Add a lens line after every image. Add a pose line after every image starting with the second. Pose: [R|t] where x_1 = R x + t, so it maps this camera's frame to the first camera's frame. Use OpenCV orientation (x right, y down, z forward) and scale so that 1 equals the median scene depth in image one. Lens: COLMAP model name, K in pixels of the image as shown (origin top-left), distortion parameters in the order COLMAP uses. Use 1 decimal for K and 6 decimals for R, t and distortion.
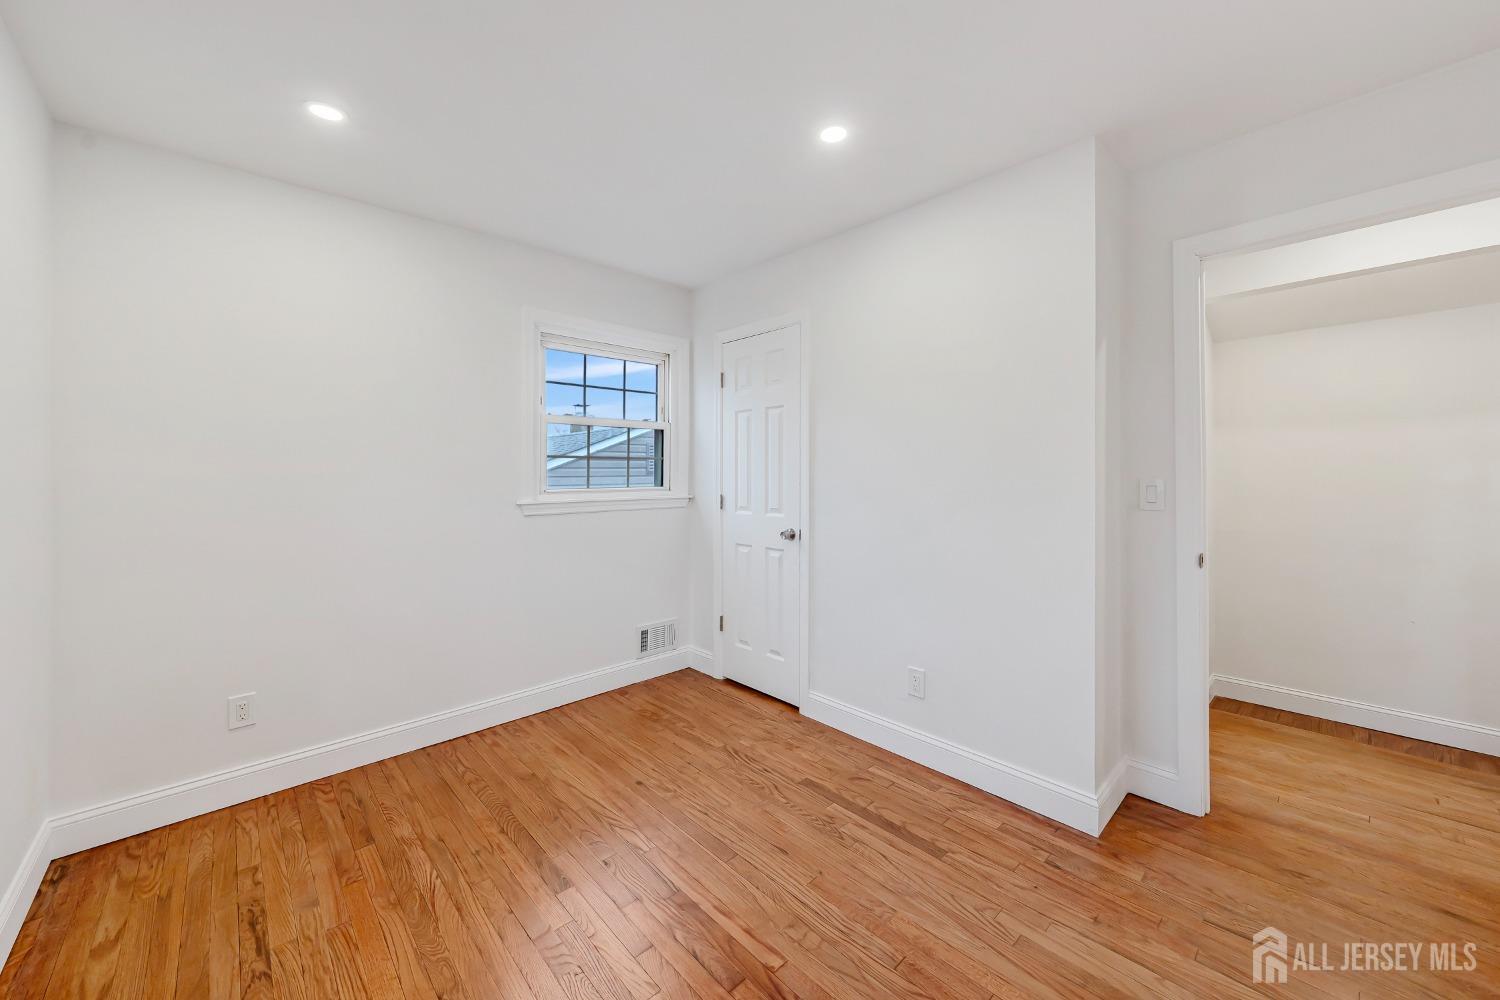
lens RADIAL K [[547.0, 0, 748.3], [0, 547.0, 475.9], [0, 0, 1]] dist [0.001313, 0.000134]
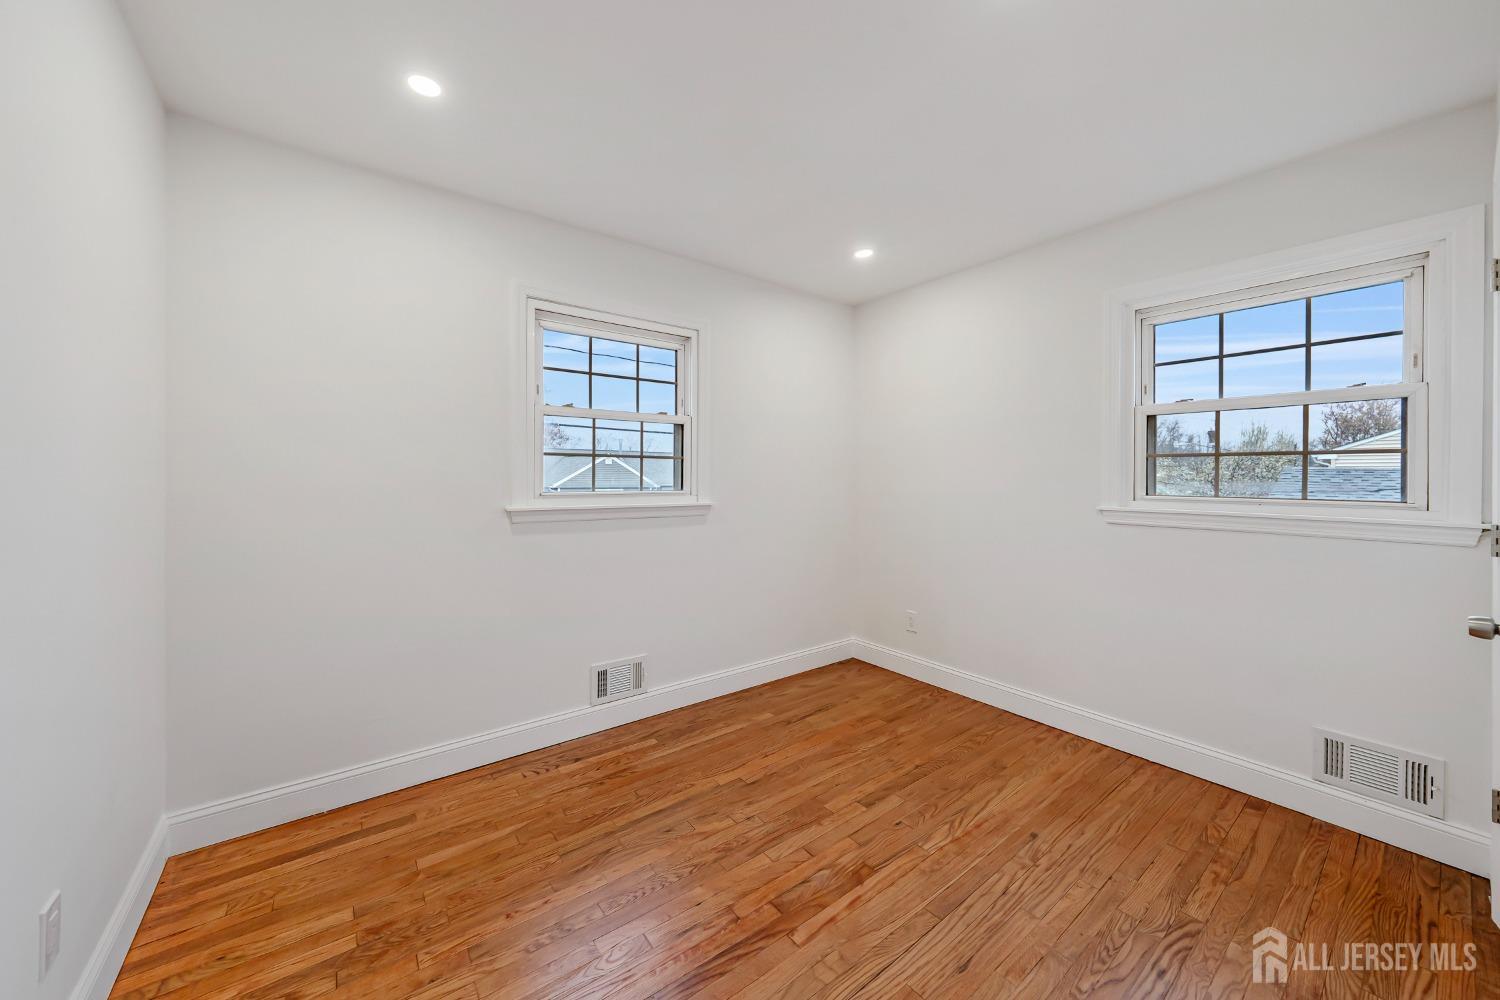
lens RADIAL K [[547.0, 0, 748.3], [0, 547.0, 475.9], [0, 0, 1]] dist [0.001313, 0.000134]
pose [[-0.092901, 0.002890, -0.995671, 0.776927], [-0.003758, 0.999988, 0.003253, -0.010648], [0.995668, 0.004044, -0.092889, 0.693465]]
